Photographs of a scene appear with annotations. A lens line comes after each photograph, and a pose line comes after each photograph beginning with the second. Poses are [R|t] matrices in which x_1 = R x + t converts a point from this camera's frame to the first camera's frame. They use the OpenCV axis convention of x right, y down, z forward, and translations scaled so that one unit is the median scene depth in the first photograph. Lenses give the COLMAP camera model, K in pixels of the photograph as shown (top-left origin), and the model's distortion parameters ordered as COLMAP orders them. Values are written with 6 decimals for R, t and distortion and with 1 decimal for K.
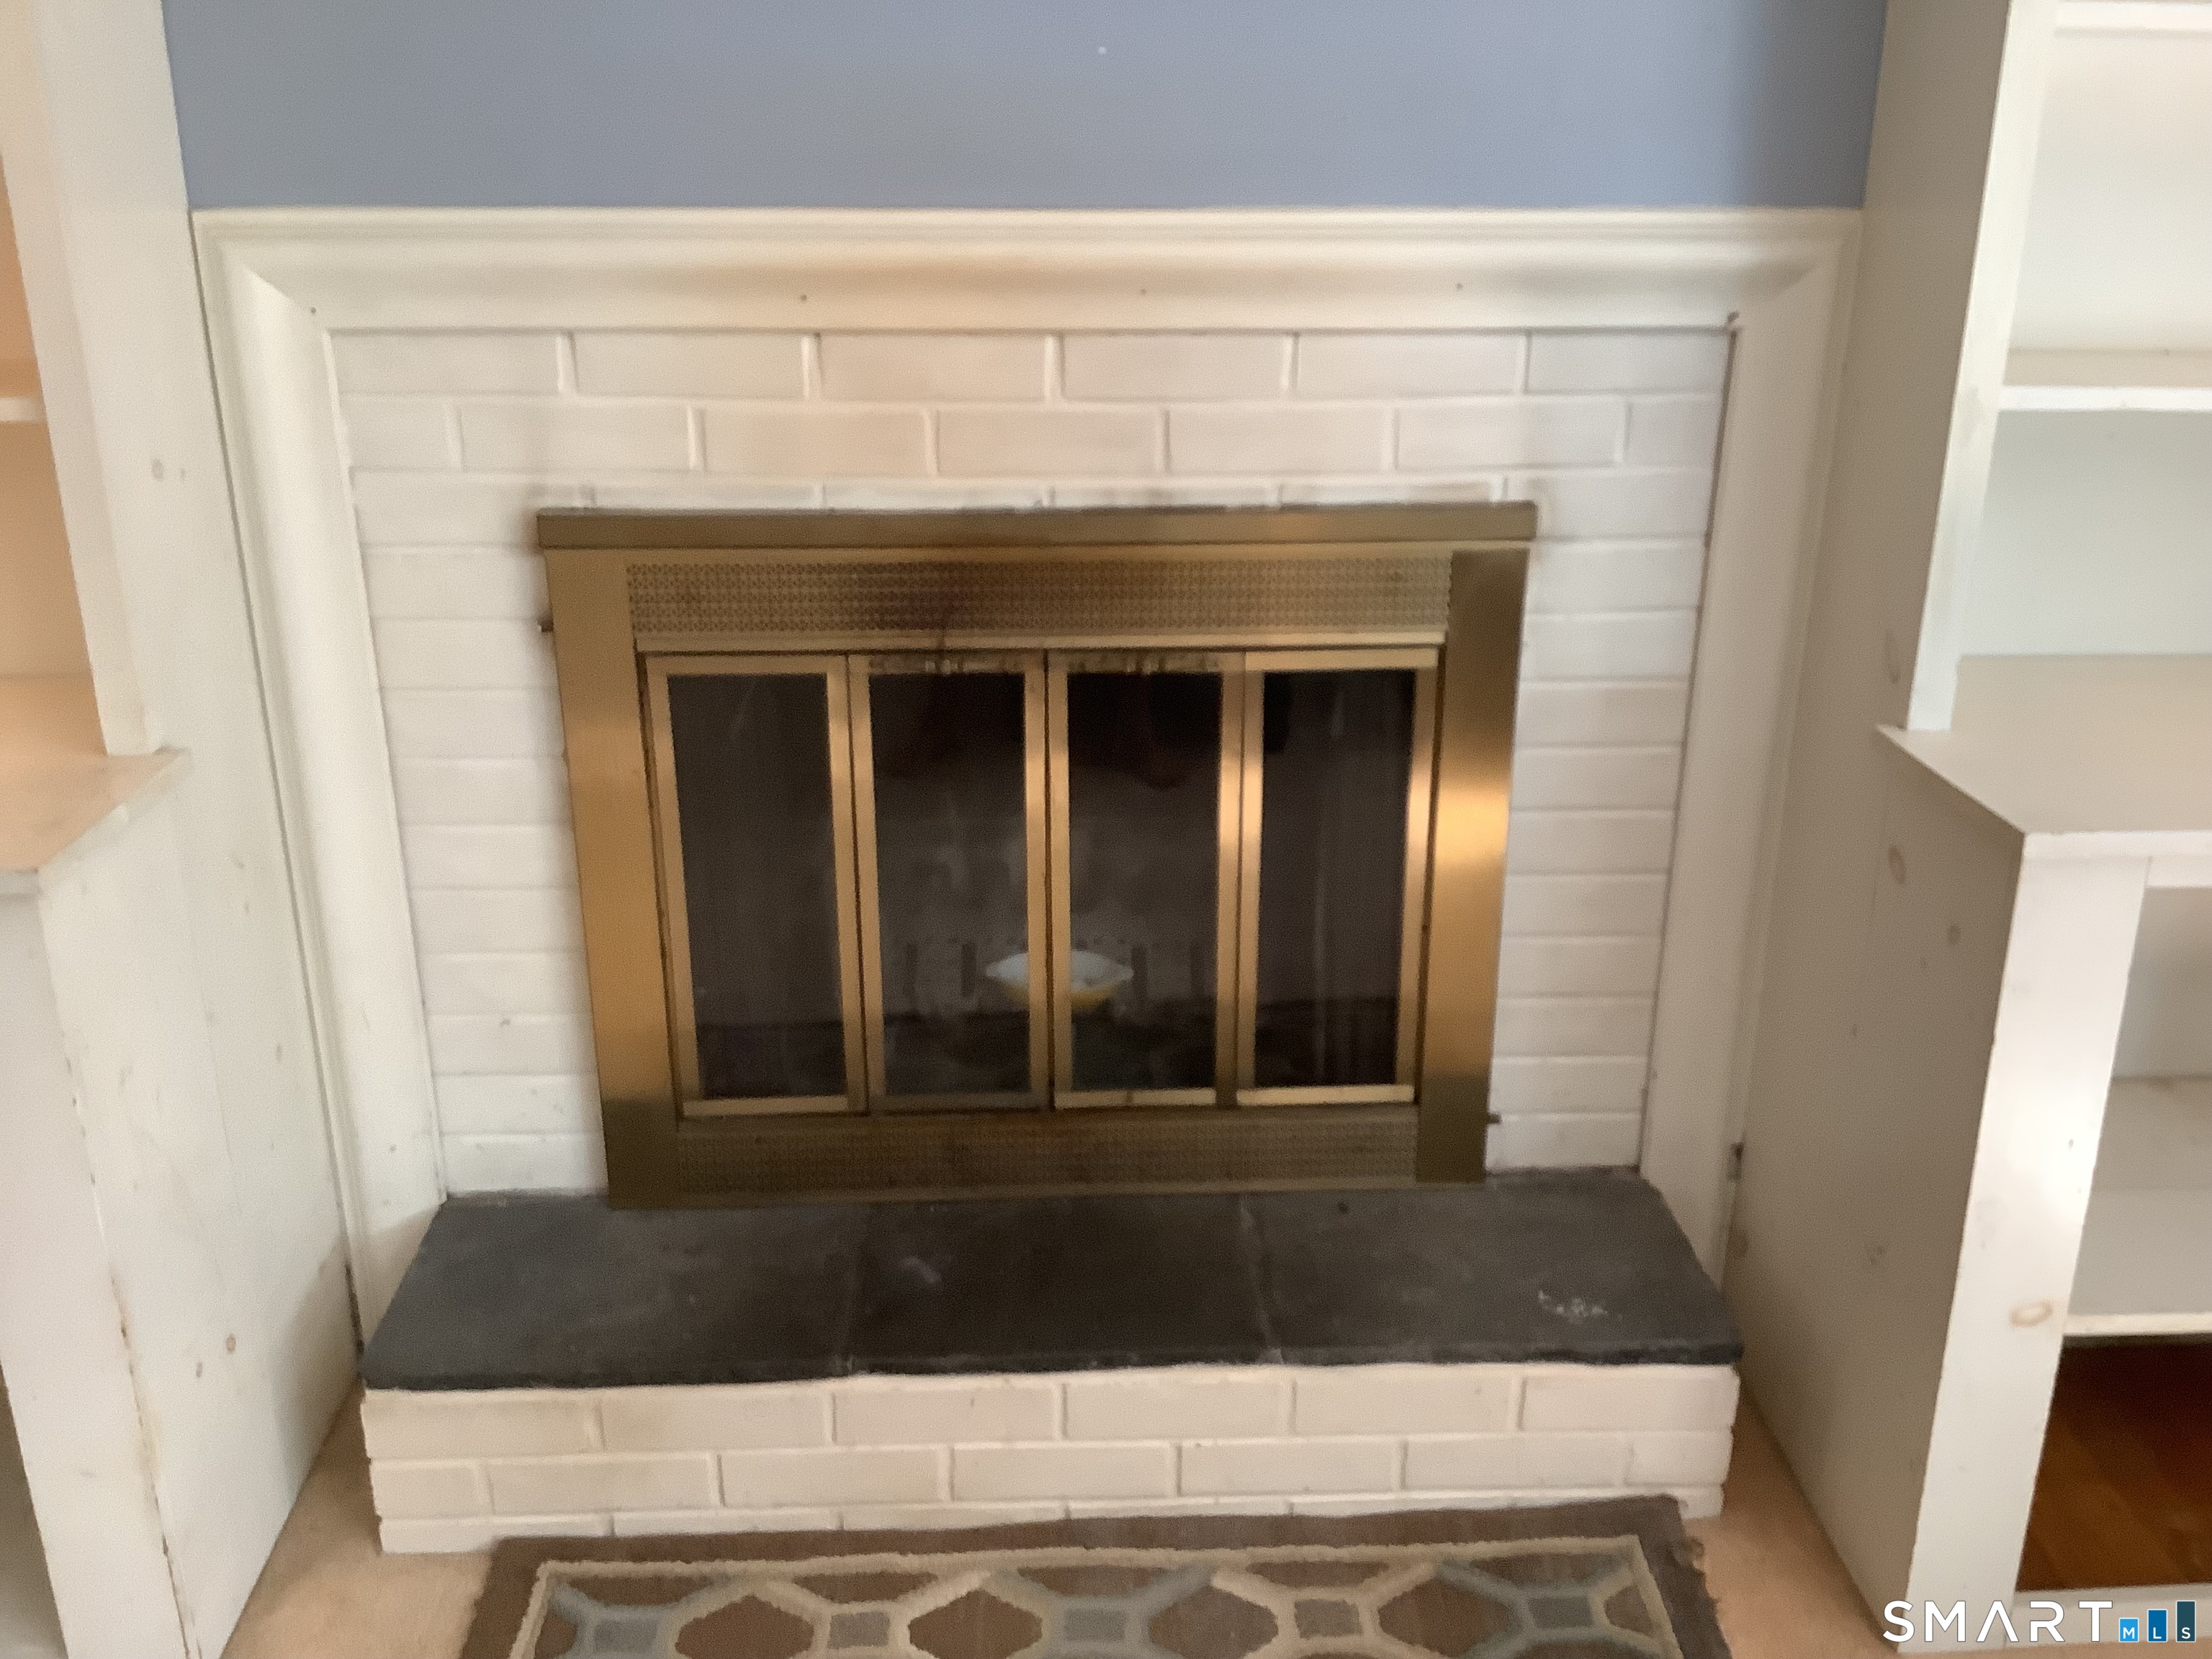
lens RADIAL K [[1954.2, 0, 1106.0], [0, 1954.2, 829.5], [0, 0, 1]] dist [0.083688, -0.262368]
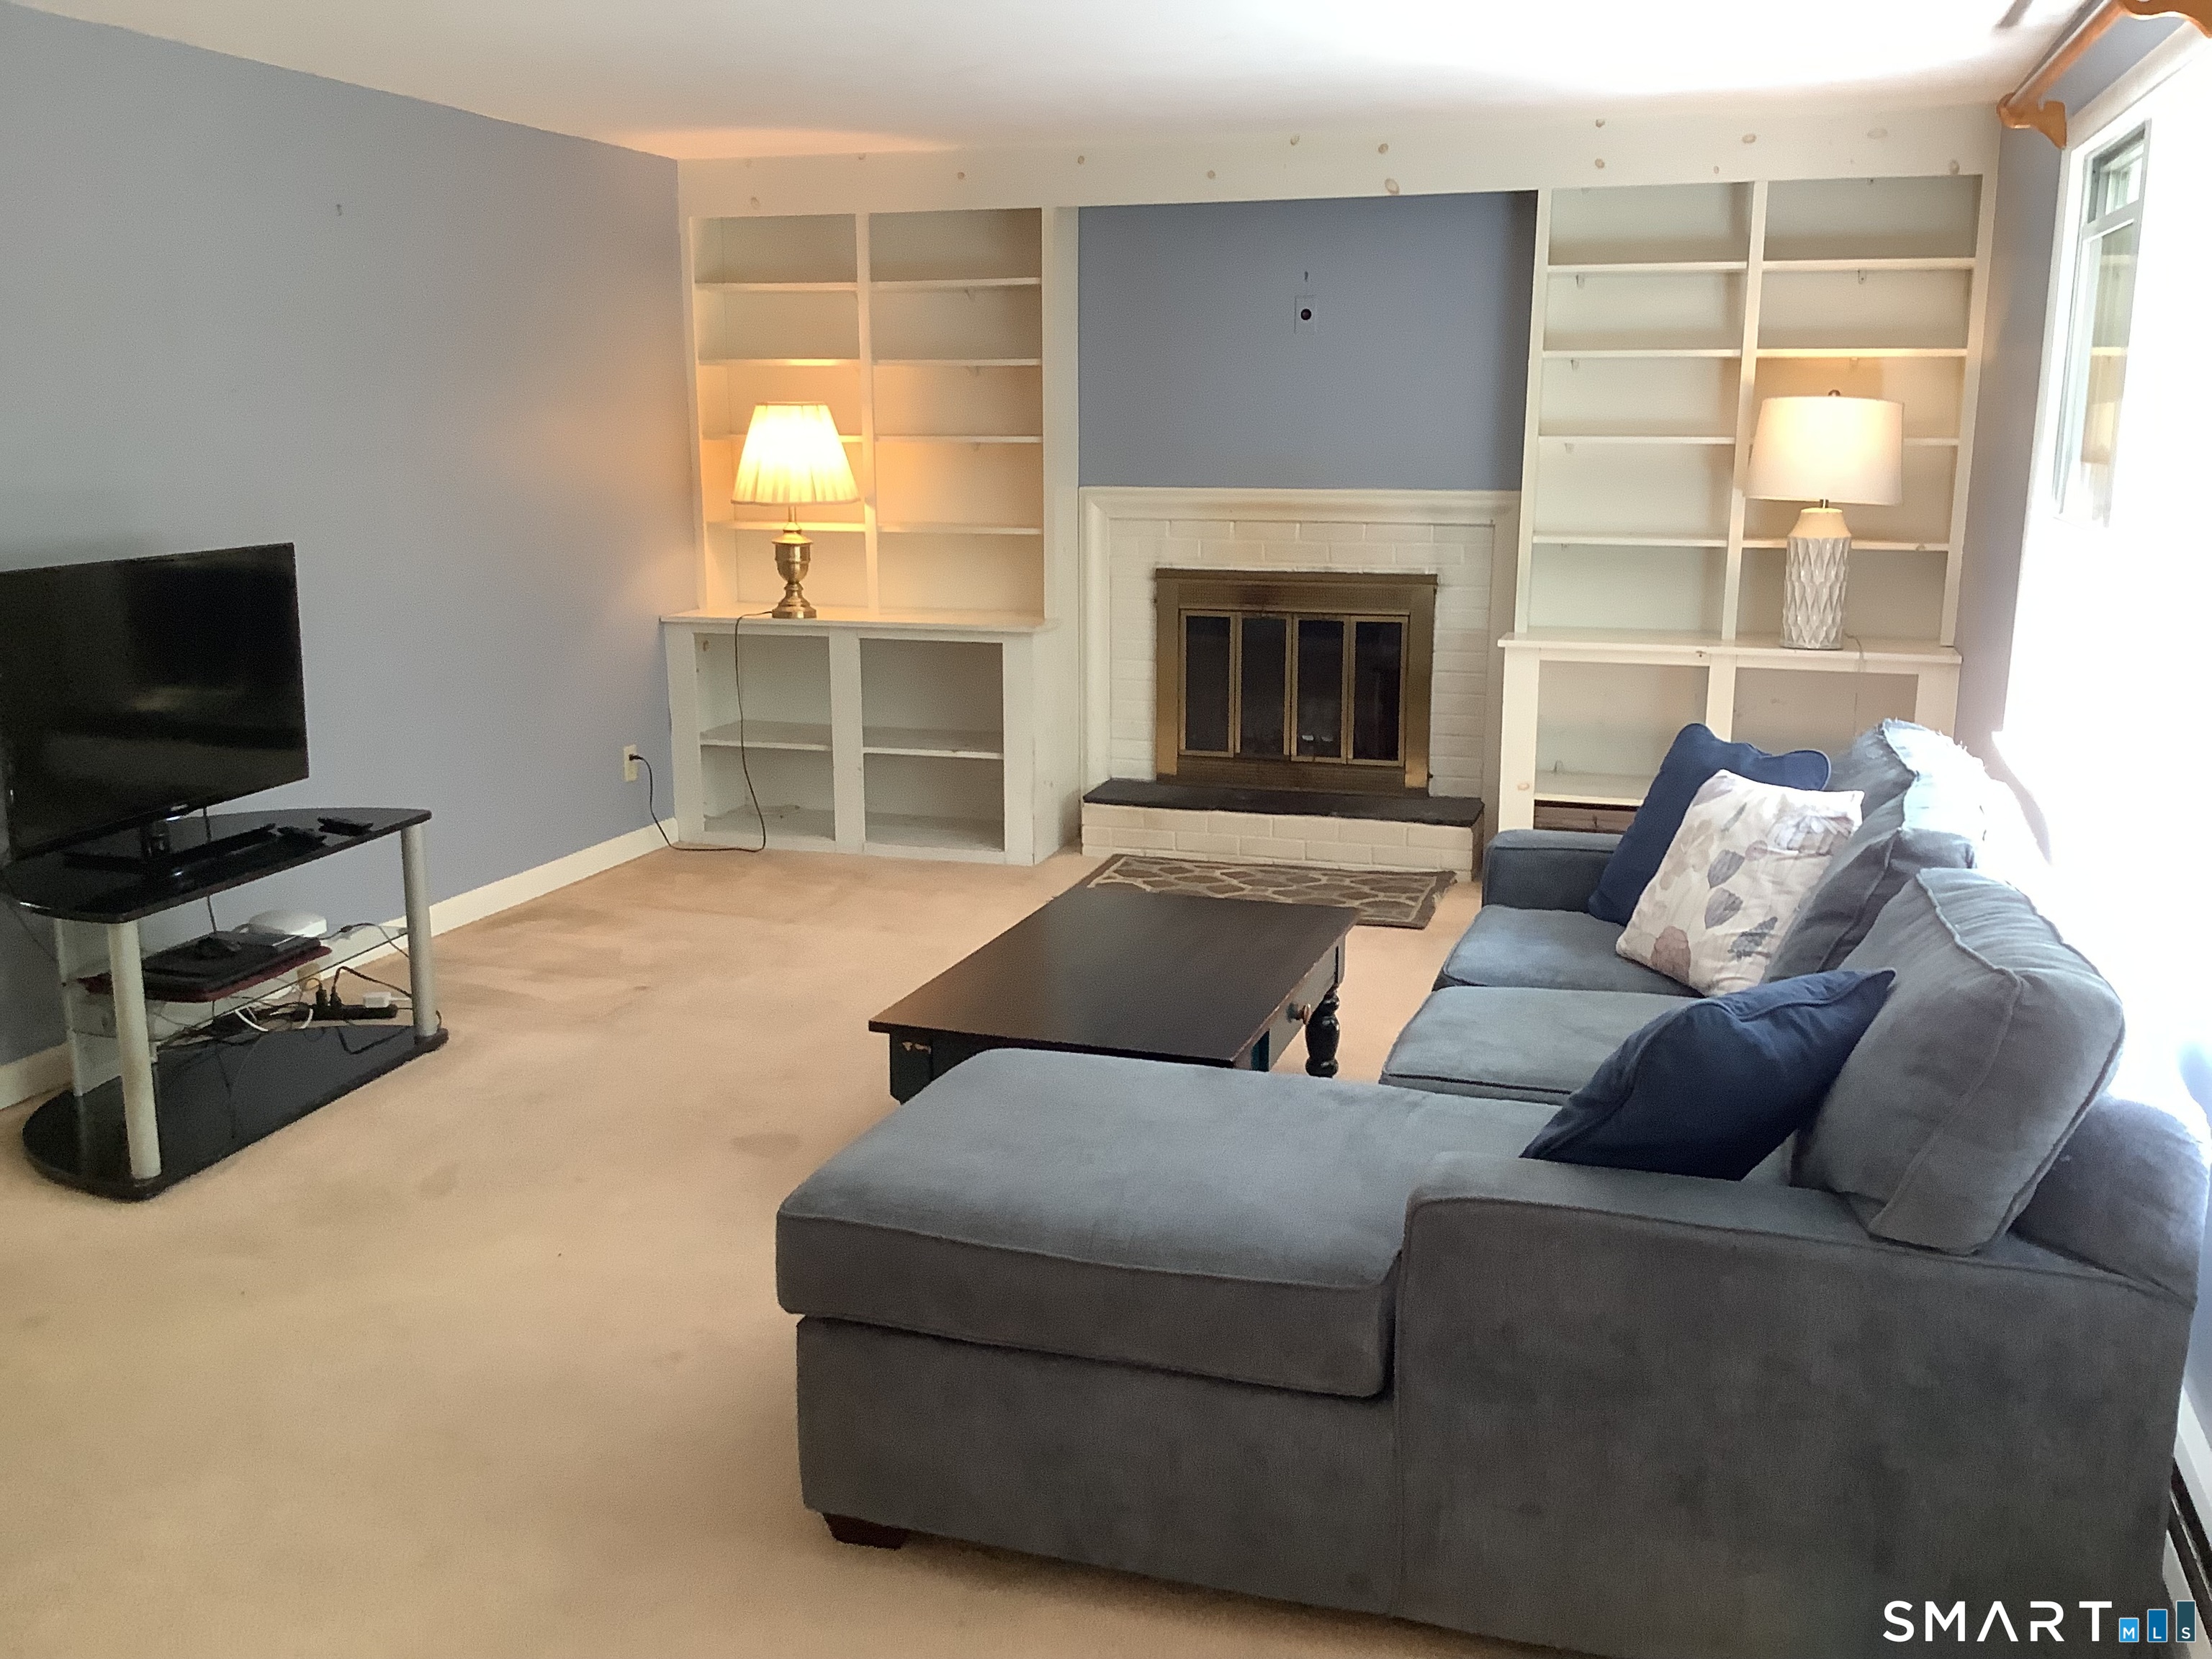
lens RADIAL K [[1980.6, 0, 1114.0], [0, 1980.6, 833.6], [0, 0, 1]] dist [0.142404, -0.278670]
pose [[0.942706, 0.069939, -0.326212, 0.848873], [-0.114860, 0.986043, -0.120523, 0.756055], [0.313230, 0.151086, 0.937582, -2.339247]]
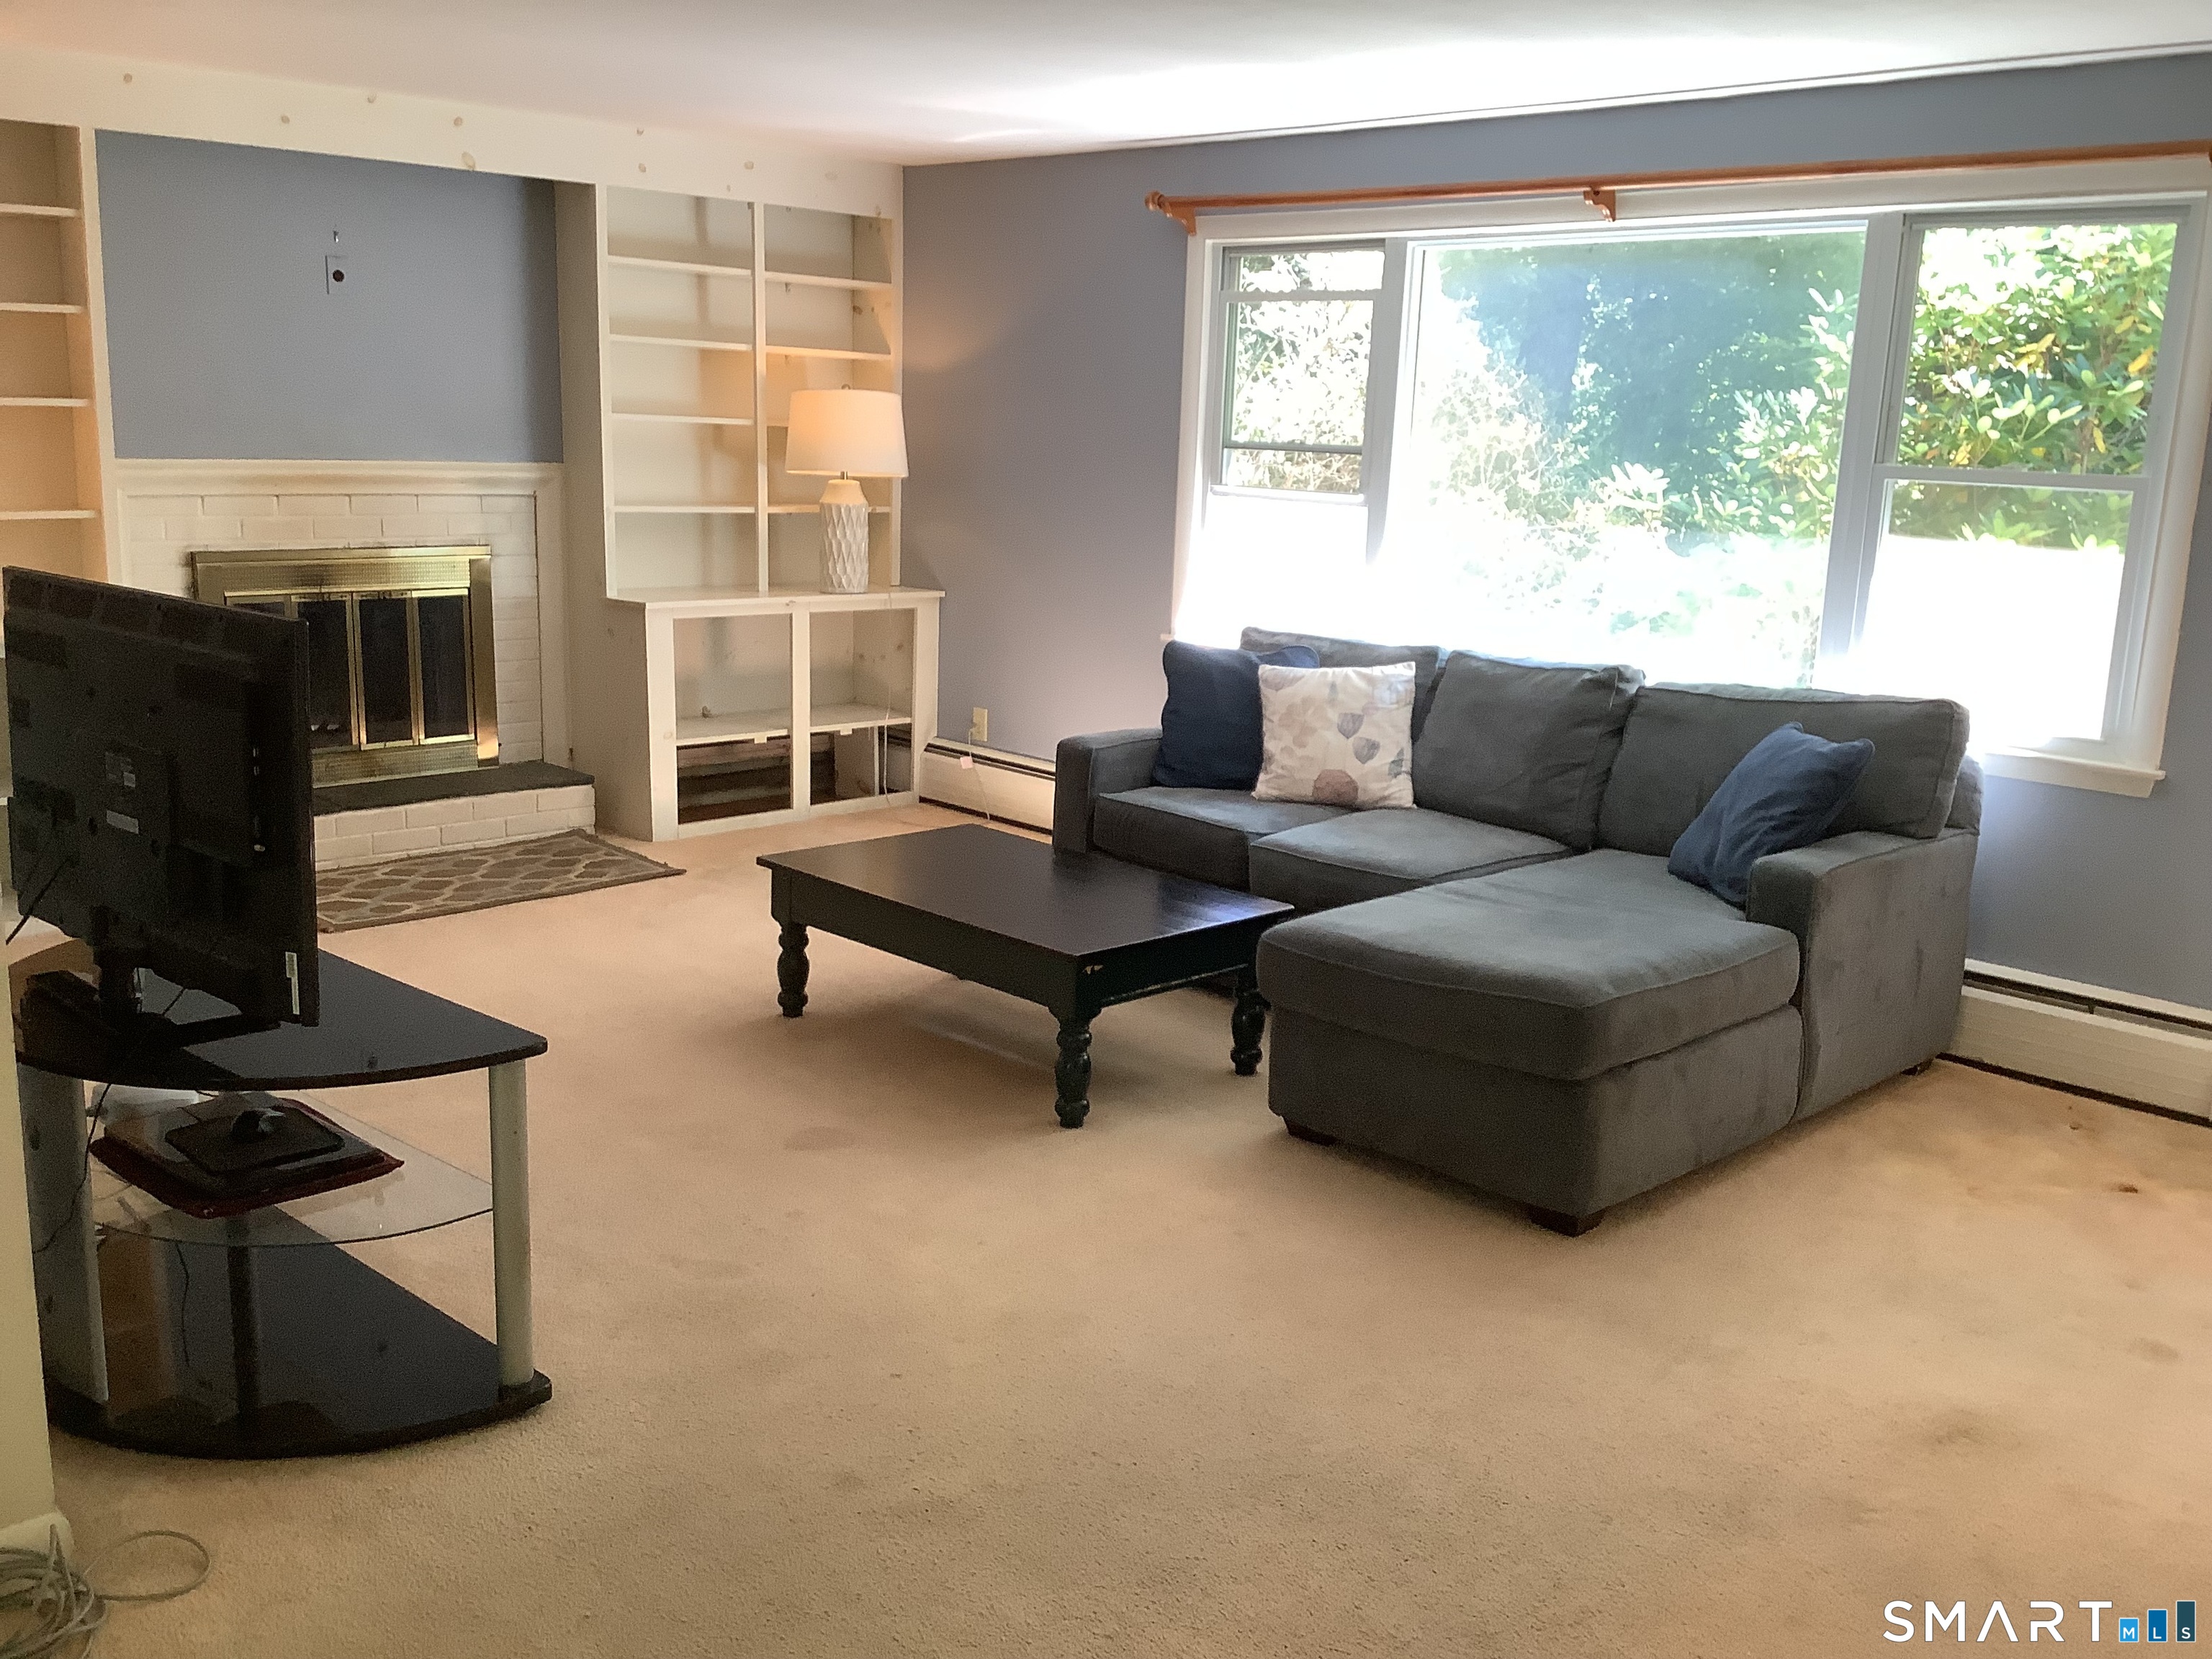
lens RADIAL K [[1980.6, 0, 1114.0], [0, 1980.6, 833.6], [0, 0, 1]] dist [0.142404, -0.278670]
pose [[0.737209, -0.118754, 0.665147, -1.373816], [0.199543, 0.978789, -0.046410, 0.709779], [-0.645527, 0.166939, 0.745269, -2.241851]]
